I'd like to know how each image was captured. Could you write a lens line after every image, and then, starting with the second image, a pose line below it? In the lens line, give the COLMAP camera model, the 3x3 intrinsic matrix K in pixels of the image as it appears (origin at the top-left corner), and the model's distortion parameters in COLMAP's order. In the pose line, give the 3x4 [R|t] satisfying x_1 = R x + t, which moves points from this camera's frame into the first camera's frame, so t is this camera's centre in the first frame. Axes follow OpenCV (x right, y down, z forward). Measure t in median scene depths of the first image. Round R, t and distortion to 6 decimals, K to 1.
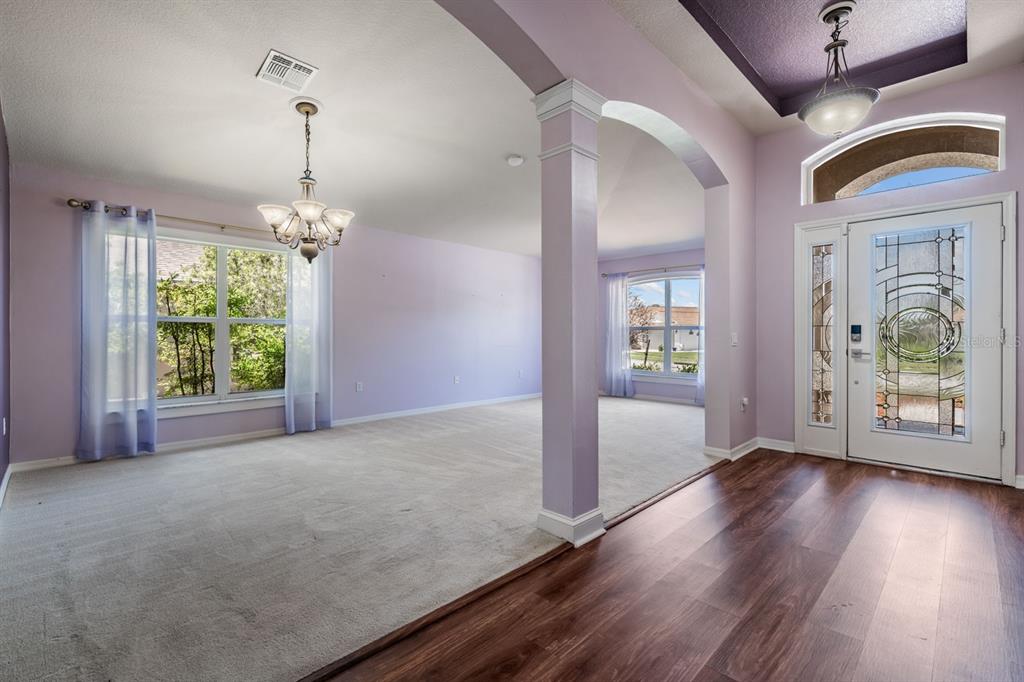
lens RADIAL K [[460.3, 0, 511.8], [0, 460.3, 325.8], [0, 0, 1]] dist [0.000087, -0.000119]
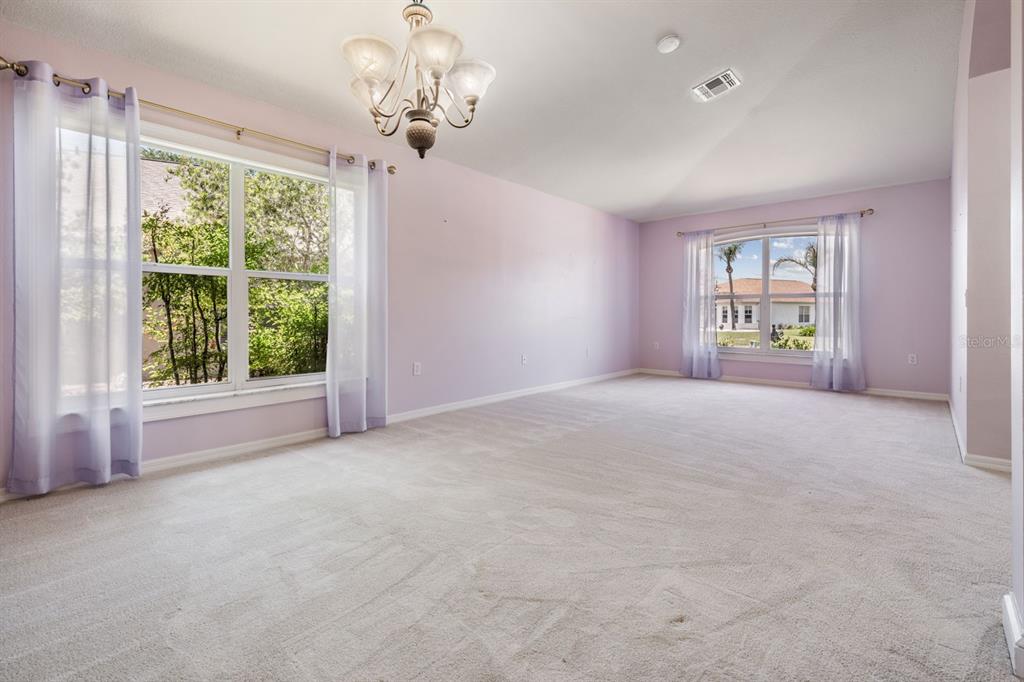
lens RADIAL K [[459.5, 0, 508.6], [0, 459.5, 308.3], [0, 0, 1]] dist [0.000289, 0.000233]
pose [[0.999158, -0.000298, 0.041026, -0.255357], [0.000043, 0.999981, 0.006199, 0.035549], [-0.041027, -0.006192, 0.999139, 0.303169]]
